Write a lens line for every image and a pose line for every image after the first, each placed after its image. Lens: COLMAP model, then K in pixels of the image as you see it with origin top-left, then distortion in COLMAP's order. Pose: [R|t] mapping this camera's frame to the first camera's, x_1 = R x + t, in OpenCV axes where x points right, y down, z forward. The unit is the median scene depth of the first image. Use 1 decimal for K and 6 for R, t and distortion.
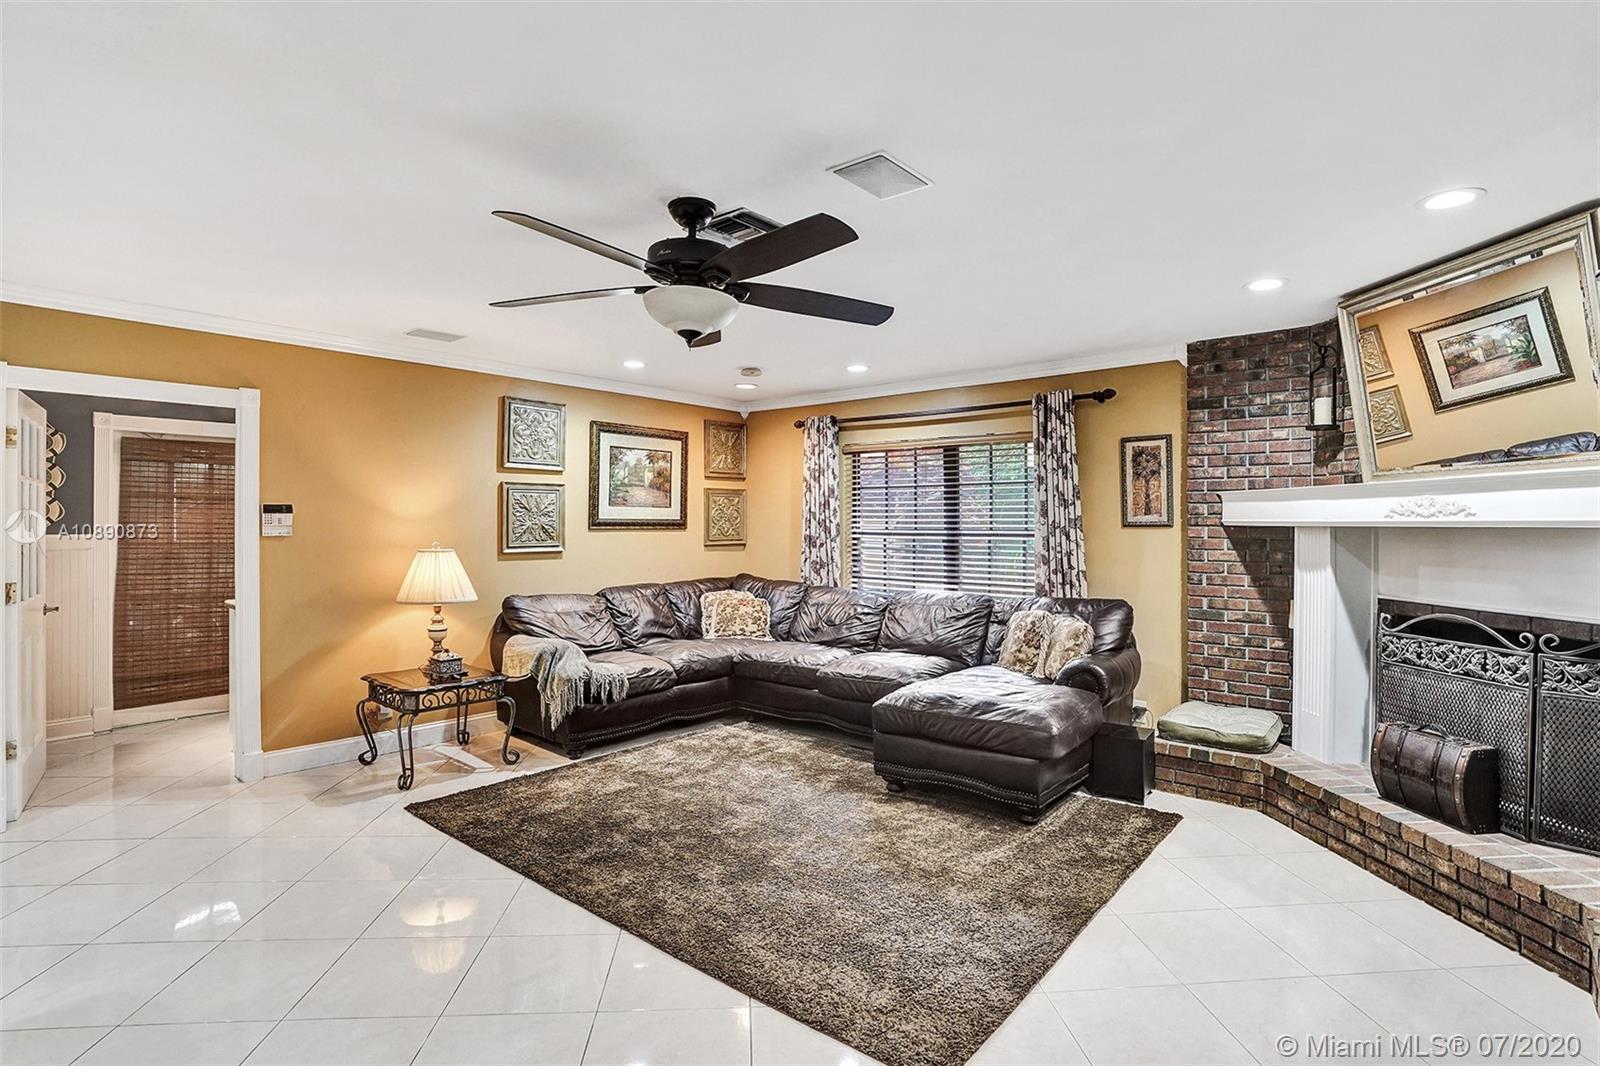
lens RADIAL K [[776.7, 0, 802.3], [0, 776.7, 522.3], [0, 0, 1]] dist [-0.065915, 0.025735]
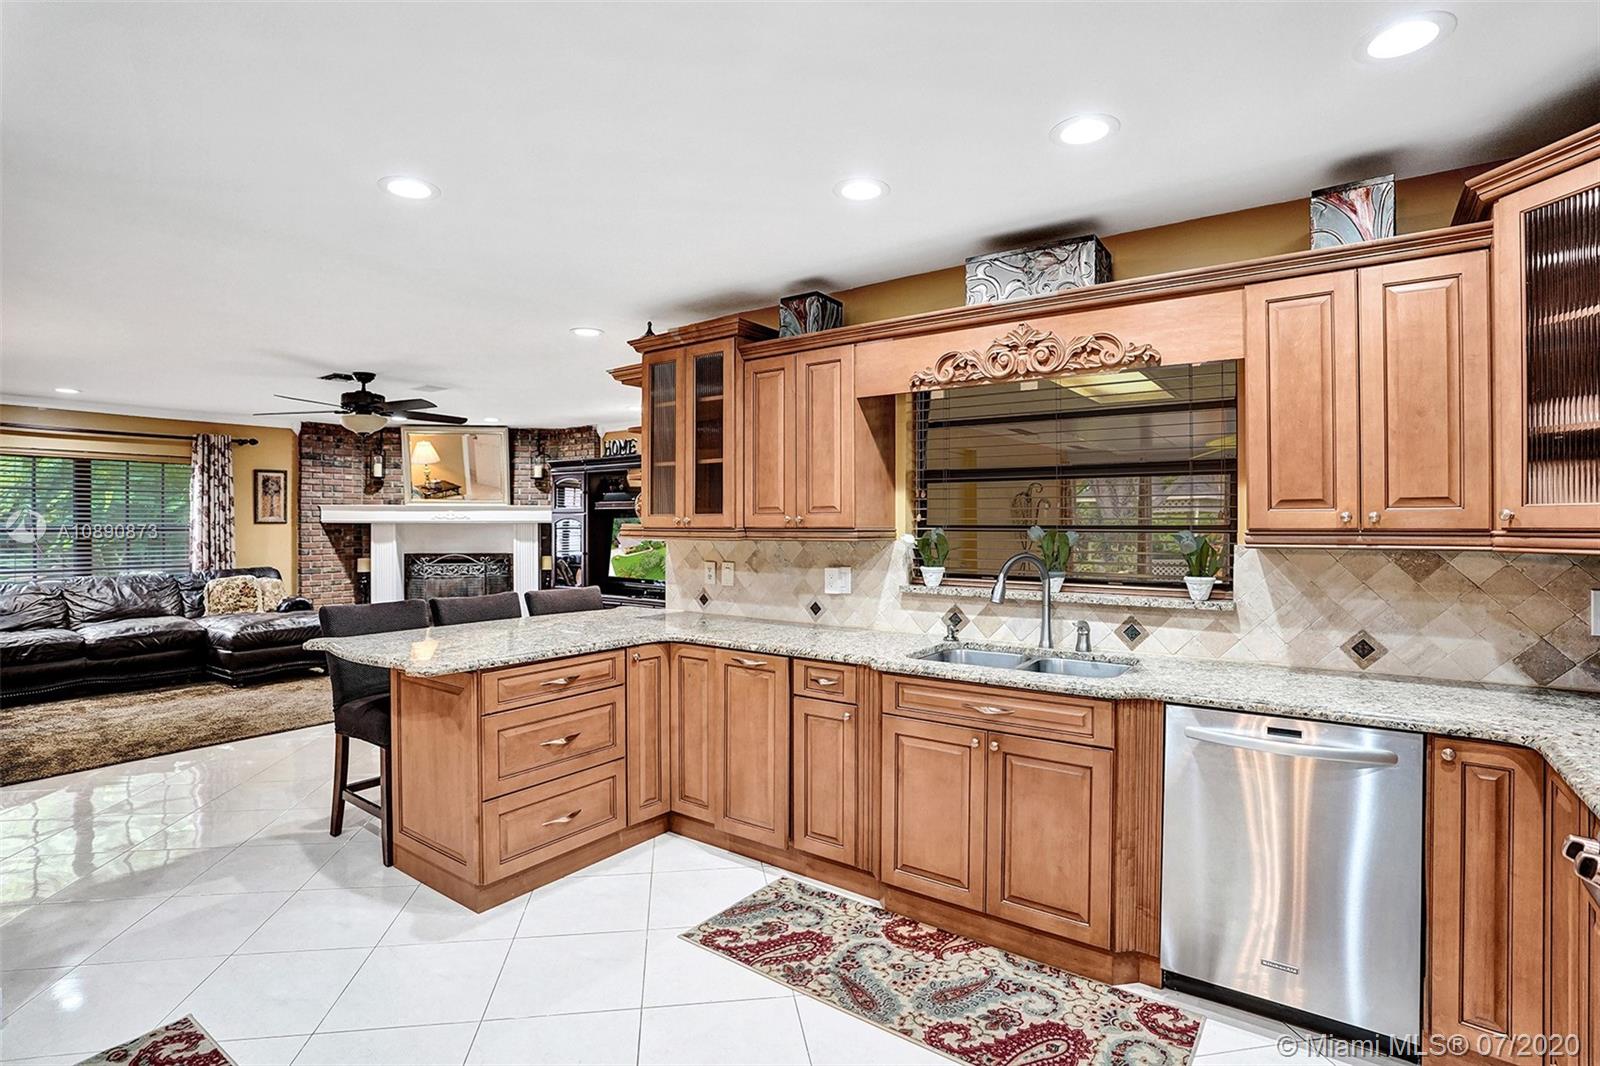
lens RADIAL K [[776.7, 0, 802.3], [0, 776.7, 522.3], [0, 0, 1]] dist [-0.065915, 0.025735]
pose [[-0.068618, 0.001365, 0.997642, -1.285938], [0.000551, 0.999999, -0.001331, 0.005867], [-0.997643, 0.000458, -0.068619, -0.053272]]
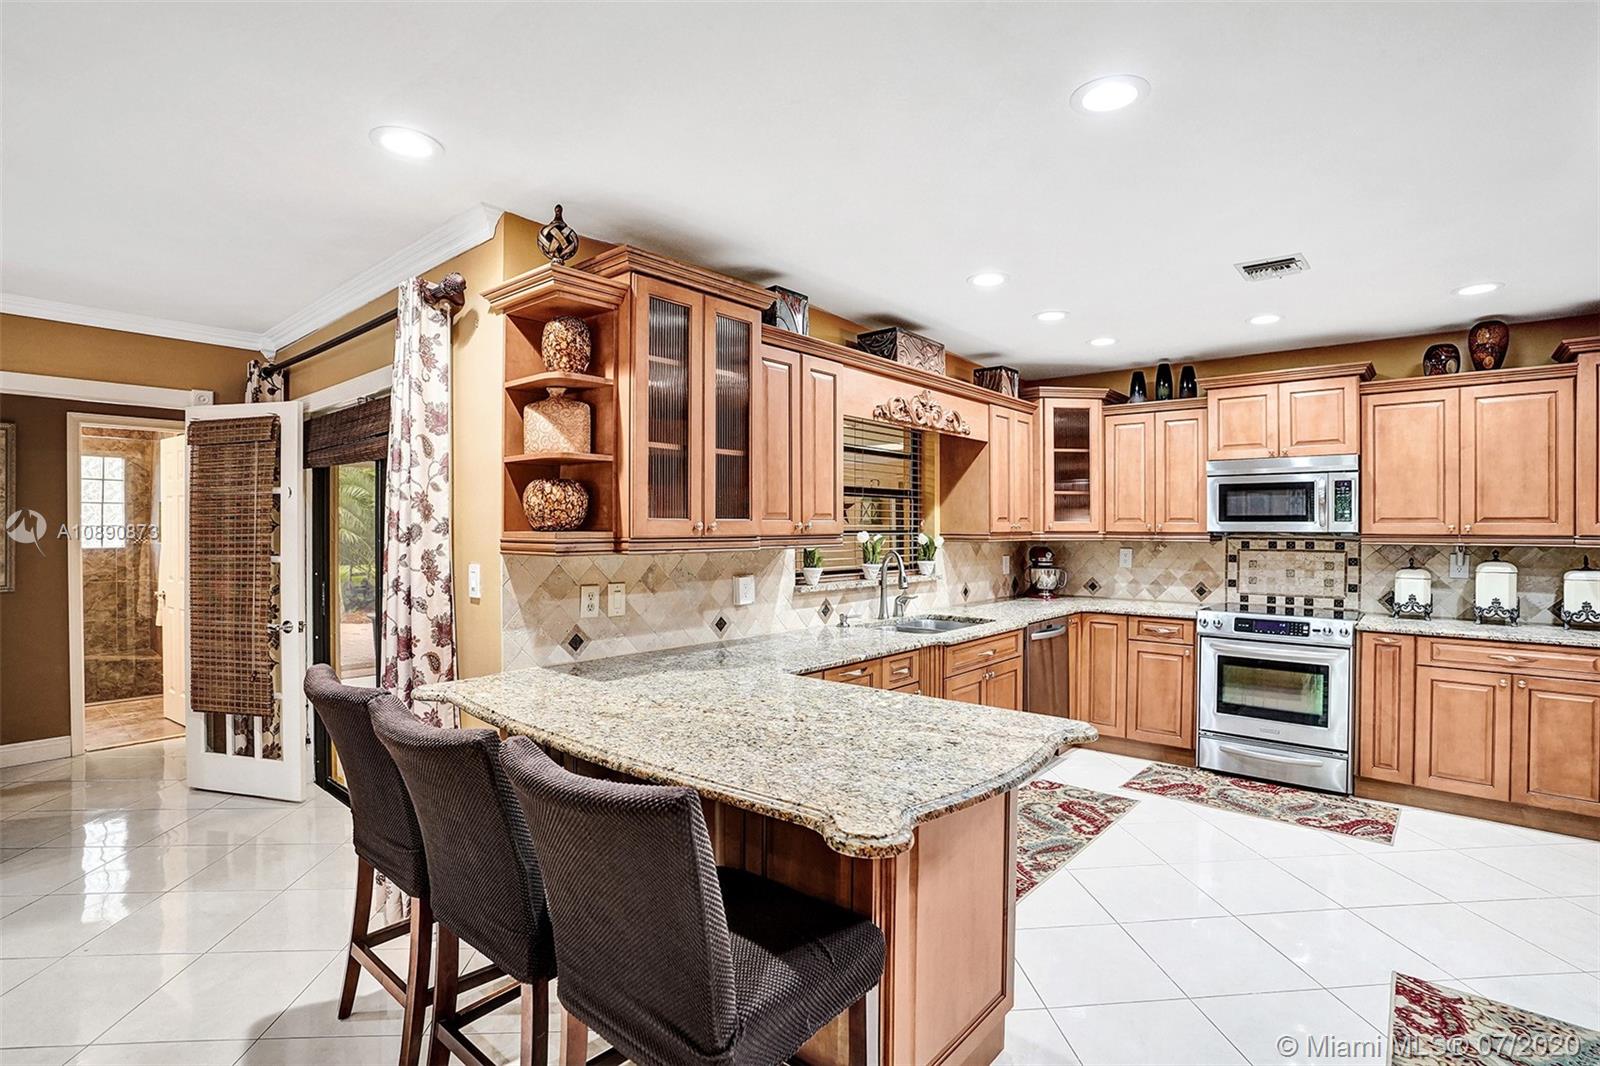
lens RADIAL K [[770.5, 0, 800.0], [0, 770.5, 533.0], [0, 0, 1]] dist [-0.061555, 0.022838]
pose [[-0.999893, -0.003015, 0.014304, -0.597914], [-0.002859, 0.999936, 0.010909, 0.000745], [-0.014336, 0.010867, -0.999838, 0.570803]]
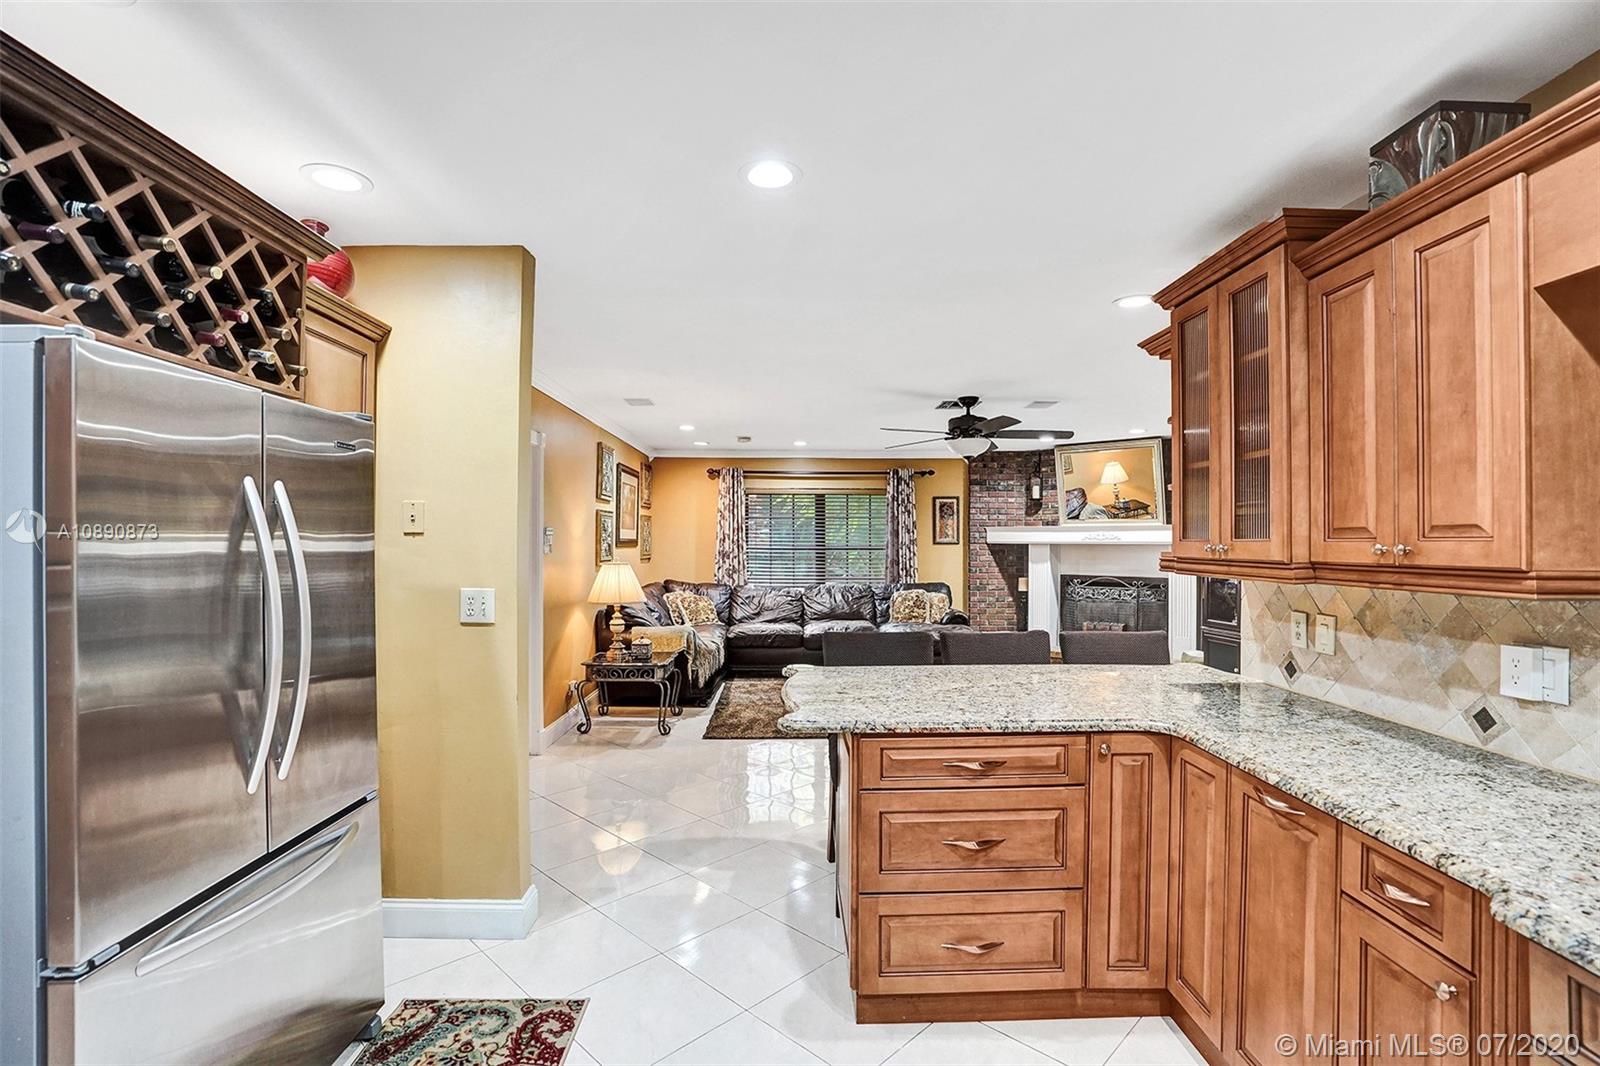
lens RADIAL K [[750.6, 0, 801.0], [0, 750.6, 534.7], [0, 0, 1]] dist [-0.068155, 0.027889]
pose [[0.758339, 0.007167, 0.651821, -1.028574], [-0.002318, 0.999963, -0.008298, -0.001404], [-0.651857, 0.004782, 0.758327, -0.171937]]
